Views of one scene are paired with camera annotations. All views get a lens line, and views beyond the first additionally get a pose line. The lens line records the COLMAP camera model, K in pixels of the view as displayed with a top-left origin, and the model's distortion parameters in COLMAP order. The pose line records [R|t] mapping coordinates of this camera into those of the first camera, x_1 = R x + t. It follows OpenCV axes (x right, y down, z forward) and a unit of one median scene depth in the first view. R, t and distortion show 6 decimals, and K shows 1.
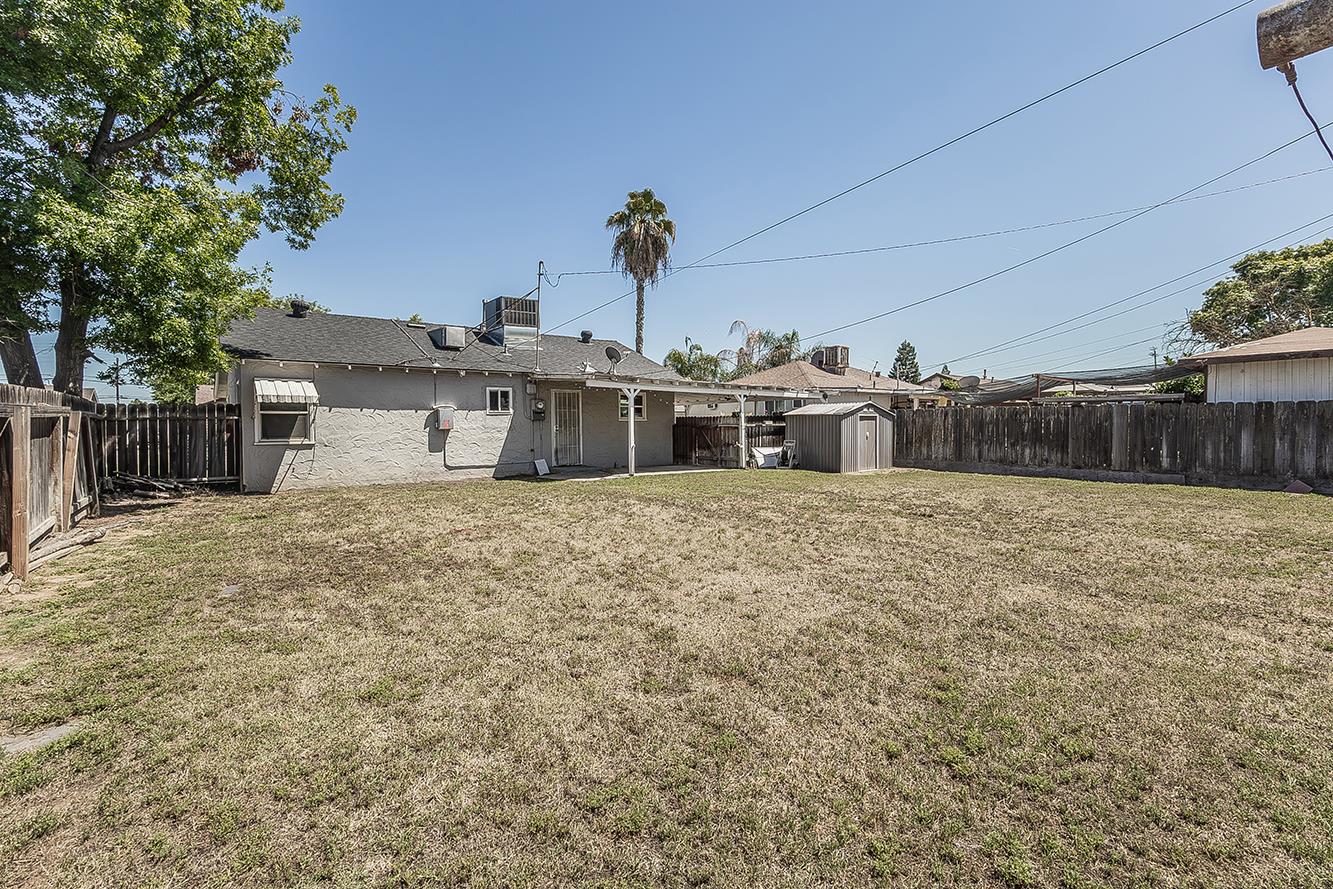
lens RADIAL K [[578.3, 0, 665.4], [0, 578.3, 443.1], [0, 0, 1]] dist [-0.012514, 0.003476]
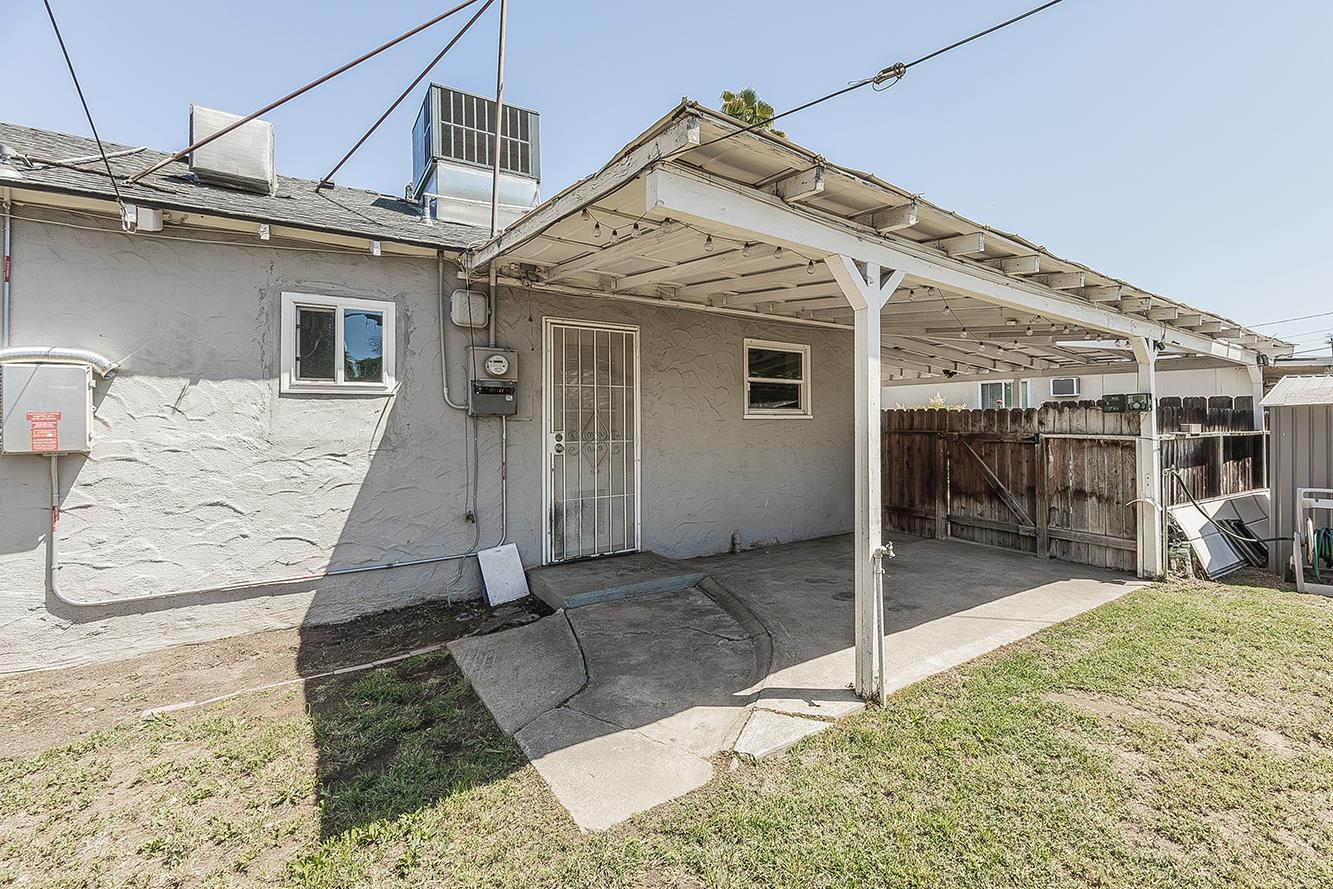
lens RADIAL K [[578.3, 0, 704.0], [0, 578.3, 414.9], [0, 0, 1]] dist [-0.012514, 0.003476]
pose [[0.998154, 0.006753, -0.060359, -0.094276], [-0.009107, 0.999205, -0.038814, -0.030114], [0.060049, 0.039292, 0.997422, 0.721489]]
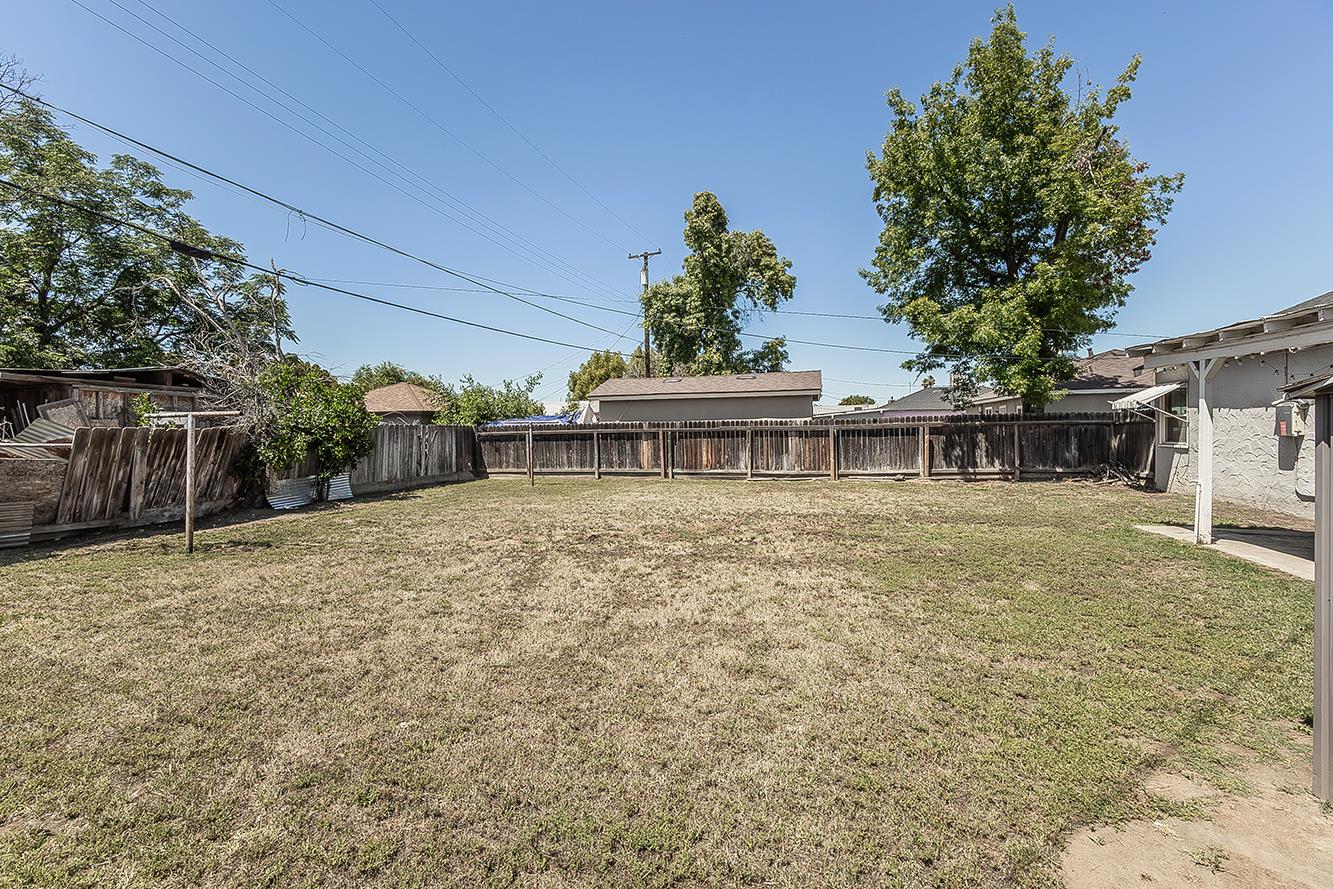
lens RADIAL K [[578.3, 0, 671.3], [0, 578.3, 445.2], [0, 0, 1]] dist [-0.012514, 0.003476]
pose [[-0.795817, 0.035863, -0.604474, 0.511263], [0.002348, 0.998420, 0.056145, -0.047213], [0.605533, 0.043261, -0.794644, 1.003876]]
